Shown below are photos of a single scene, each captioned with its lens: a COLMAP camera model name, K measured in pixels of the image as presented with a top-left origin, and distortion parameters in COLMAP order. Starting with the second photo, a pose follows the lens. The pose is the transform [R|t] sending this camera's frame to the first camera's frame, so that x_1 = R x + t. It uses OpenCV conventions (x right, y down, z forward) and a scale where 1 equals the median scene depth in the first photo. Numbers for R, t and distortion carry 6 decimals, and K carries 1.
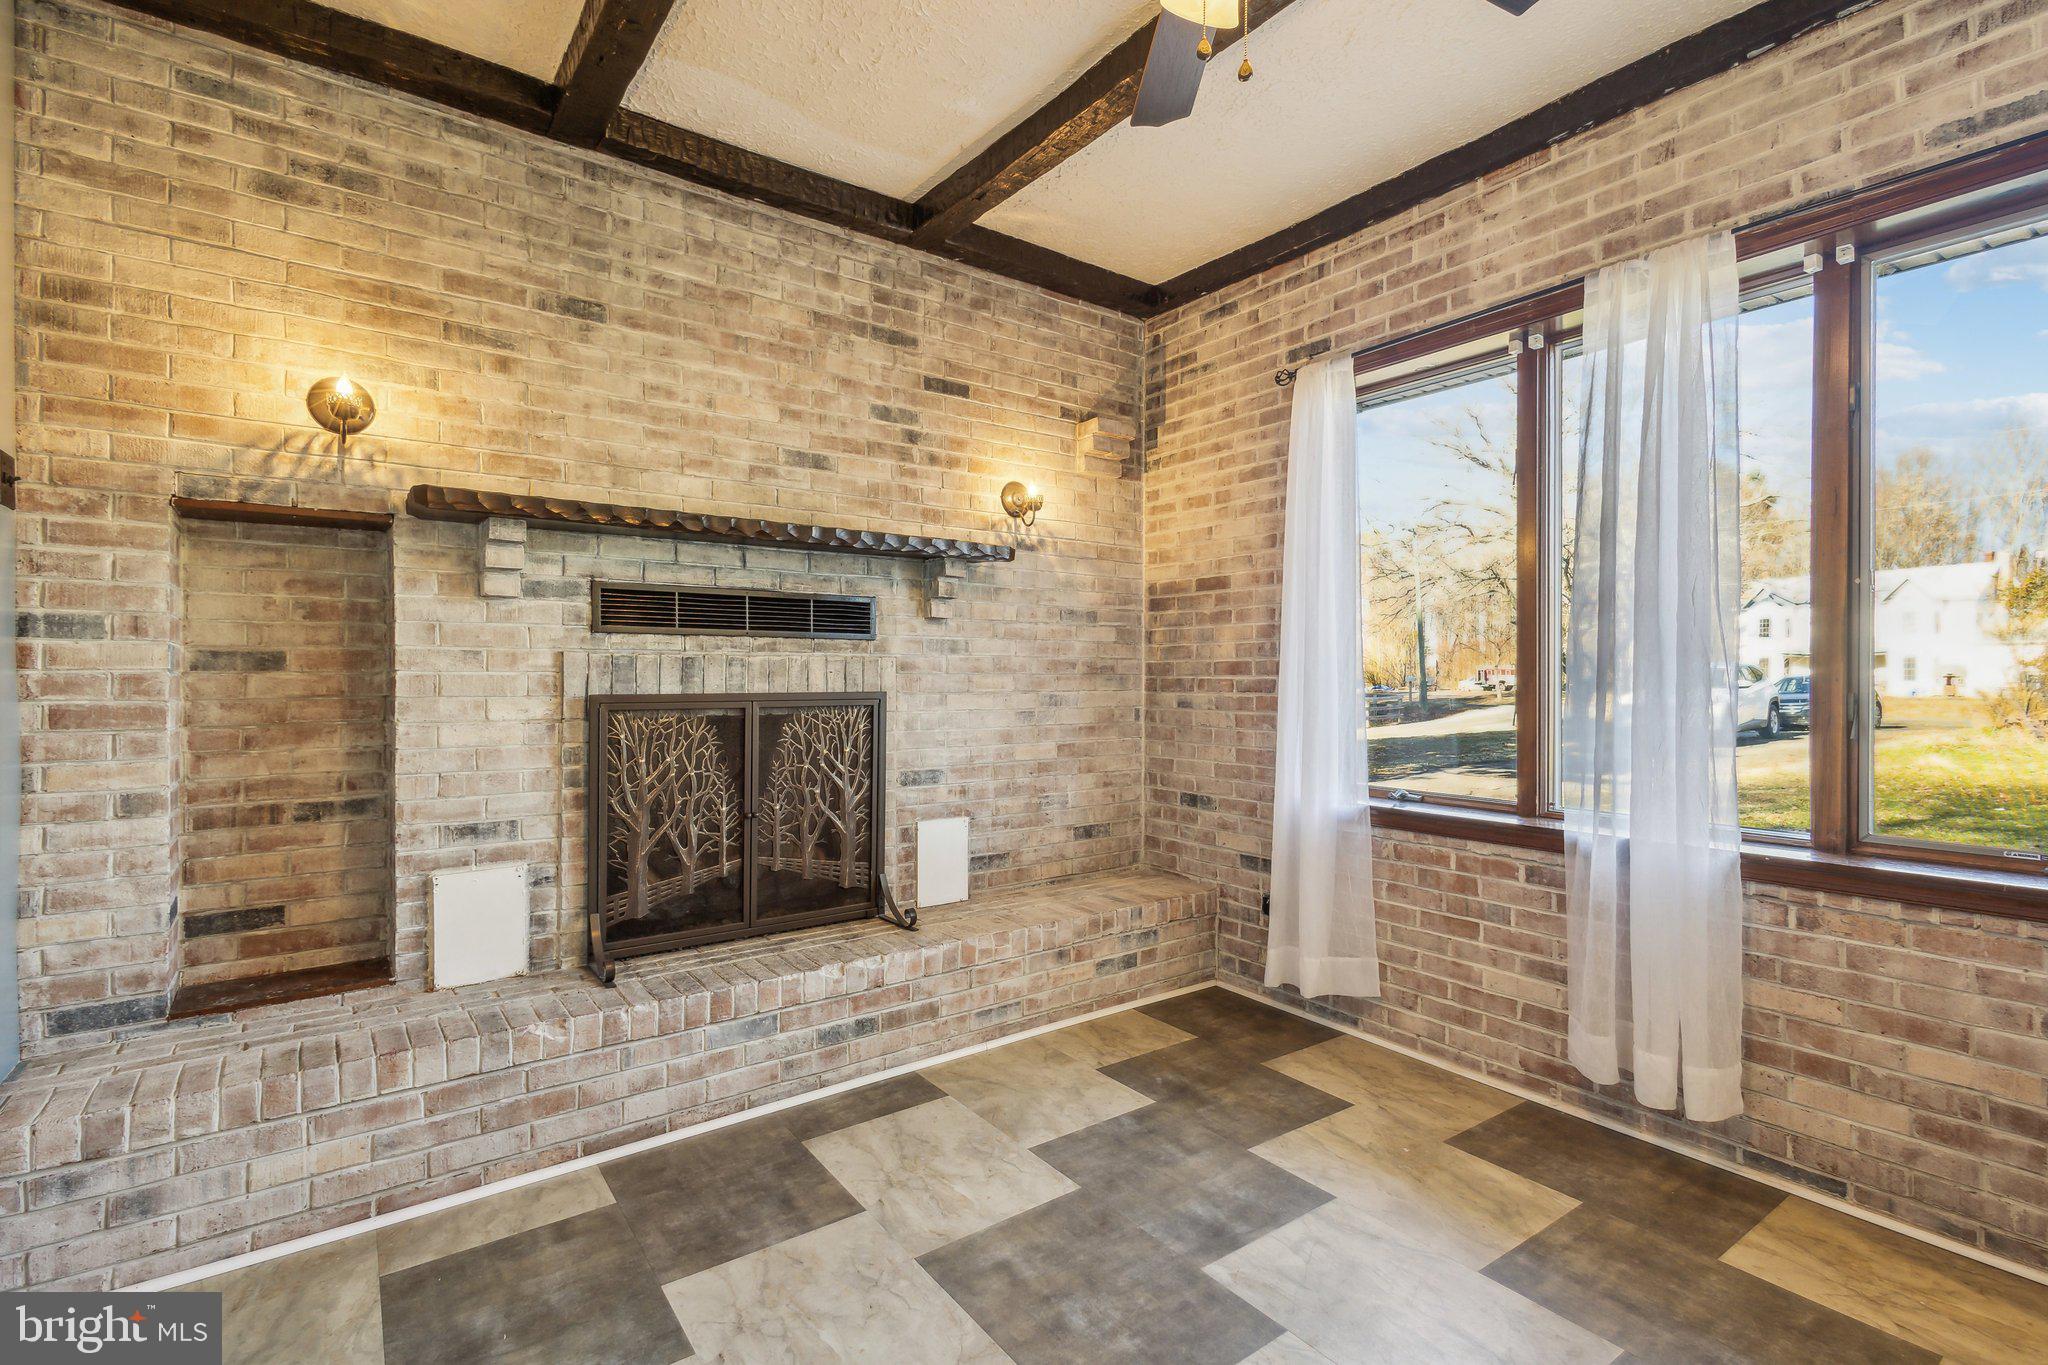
lens RADIAL K [[953.6, 0, 1008.7], [0, 953.6, 680.1], [0, 0, 1]] dist [0.015940, -0.003381]
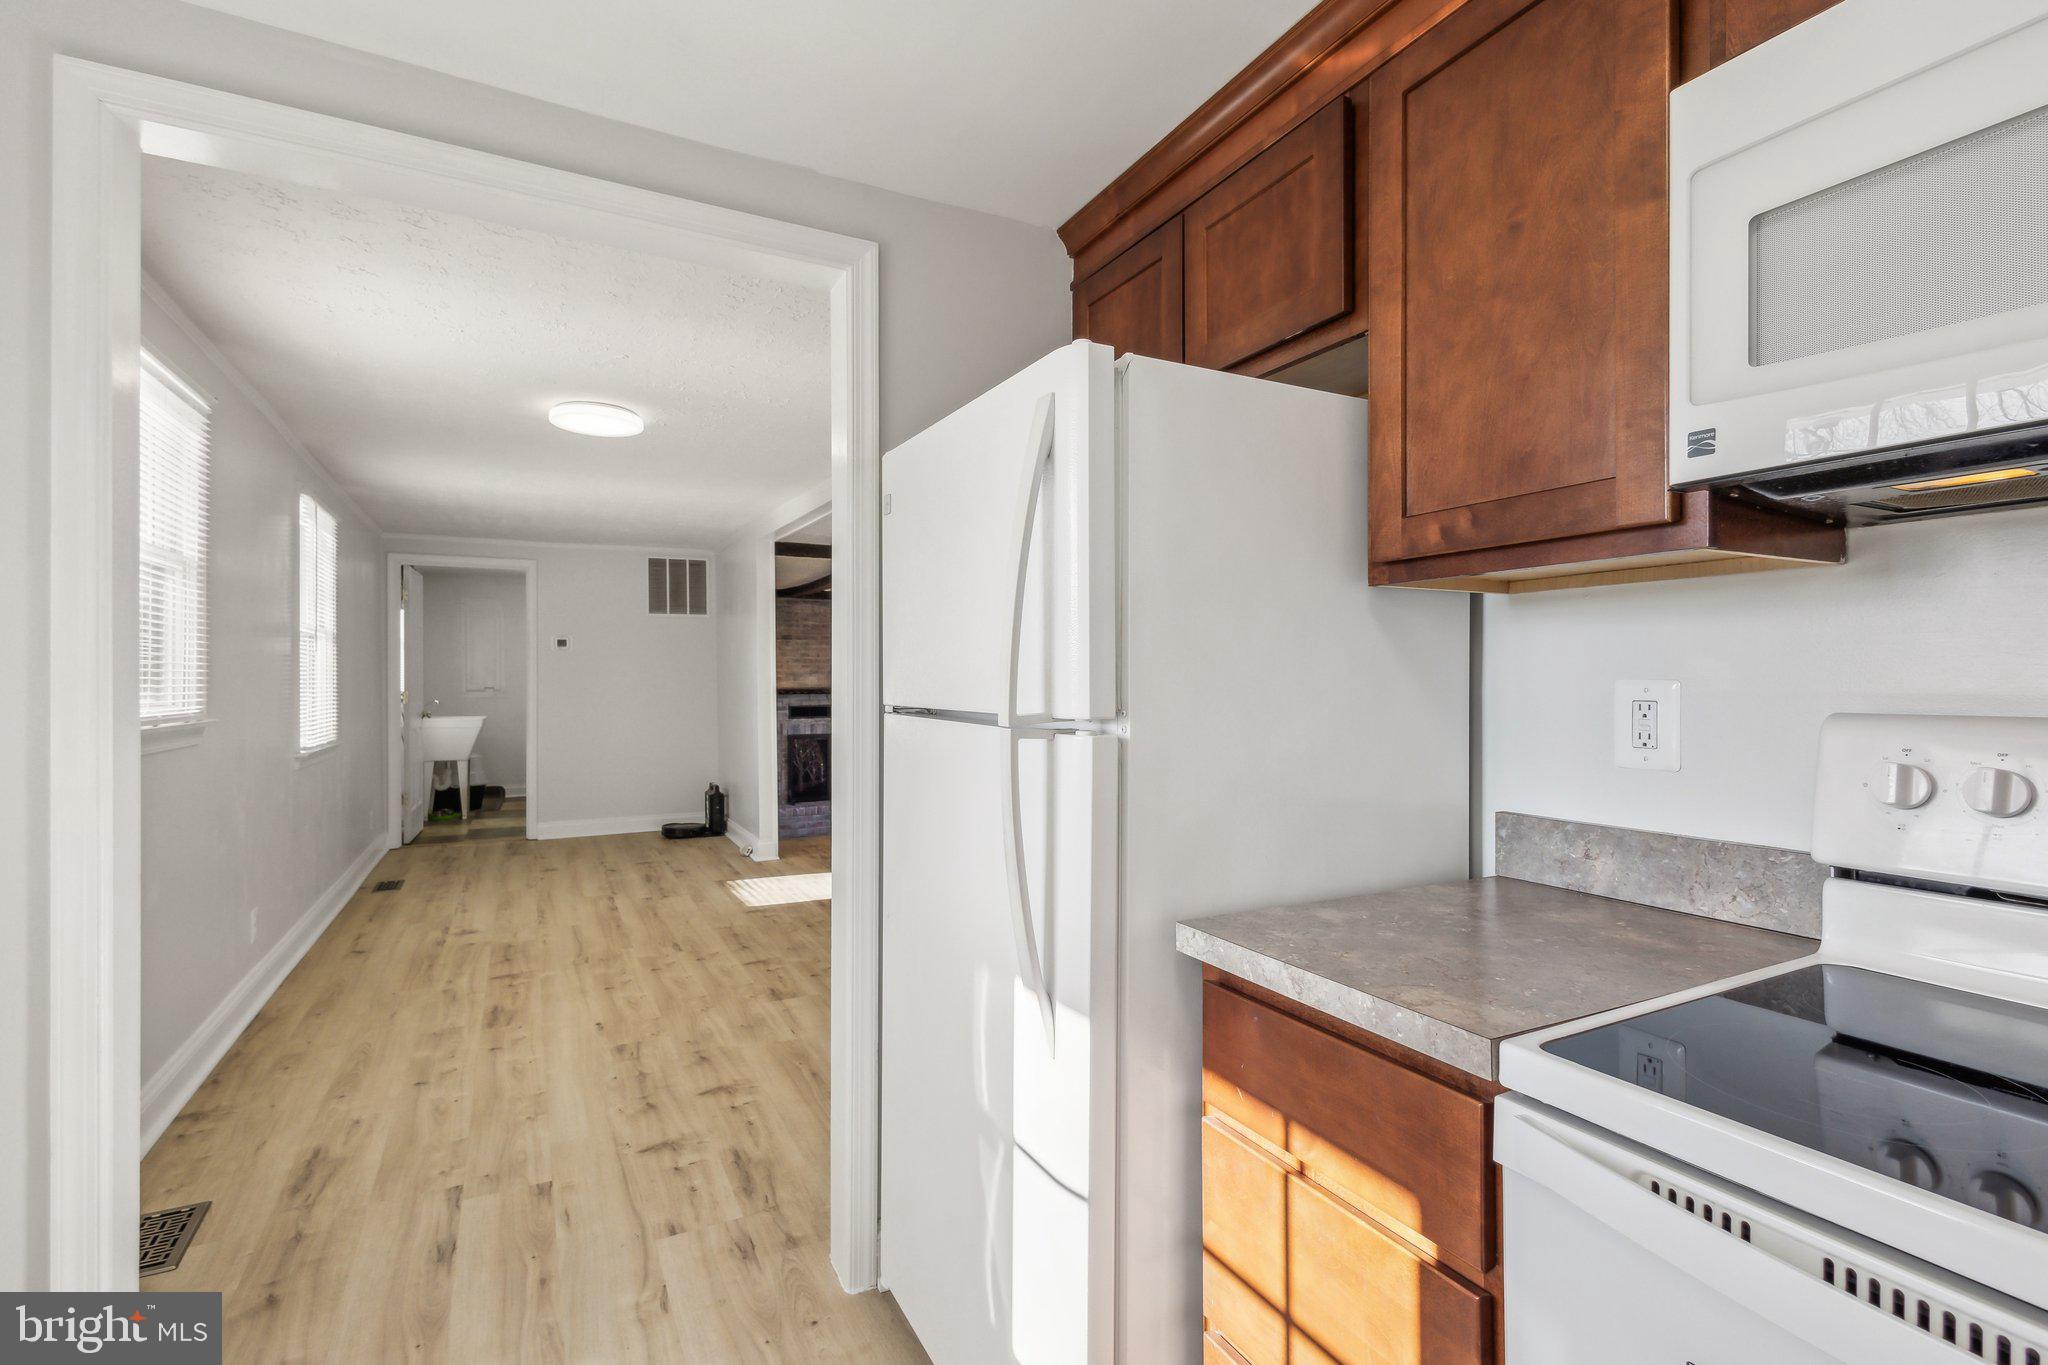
lens RADIAL K [[953.6, 0, 999.7], [0, 953.6, 685.2], [0, 0, 1]] dist [0.015940, -0.003381]
pose [[0.985211, -0.005117, -0.171267, 1.039167], [0.005267, 0.999986, 0.000422, -0.176162], [0.171263, -0.001317, 0.985225, -2.584333]]
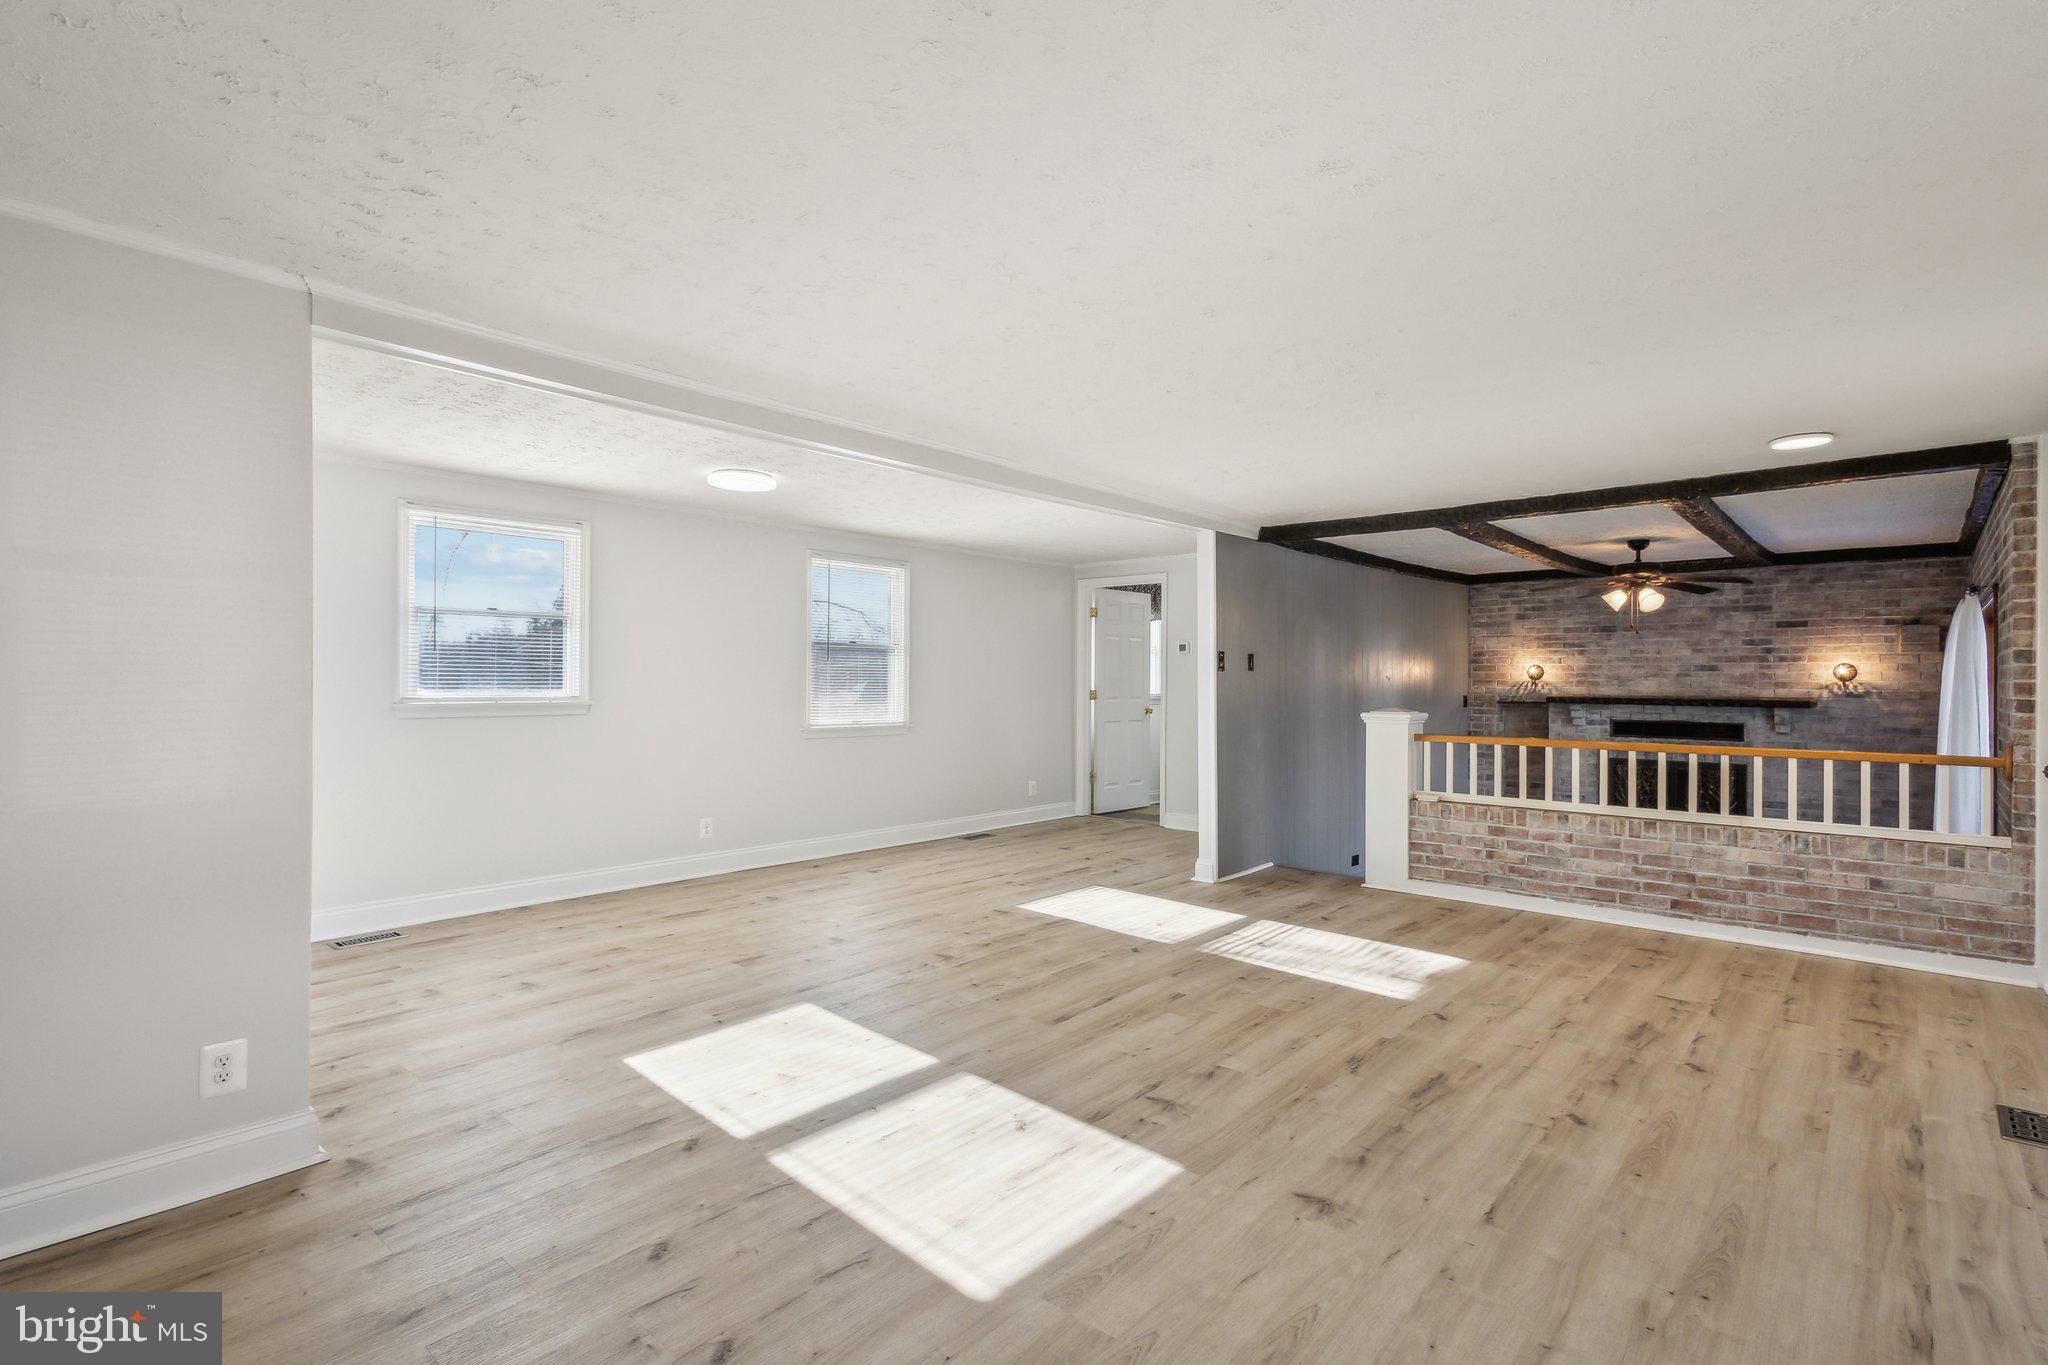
lens RADIAL K [[953.6, 0, 1025.2], [0, 953.6, 683.6], [0, 0, 1]] dist [0.015940, -0.003381]
pose [[0.208103, -0.000721, -0.978107, 1.981608], [-0.009780, 0.999948, -0.002818, -0.178806], [0.978058, 0.010152, 0.208085, -1.321736]]
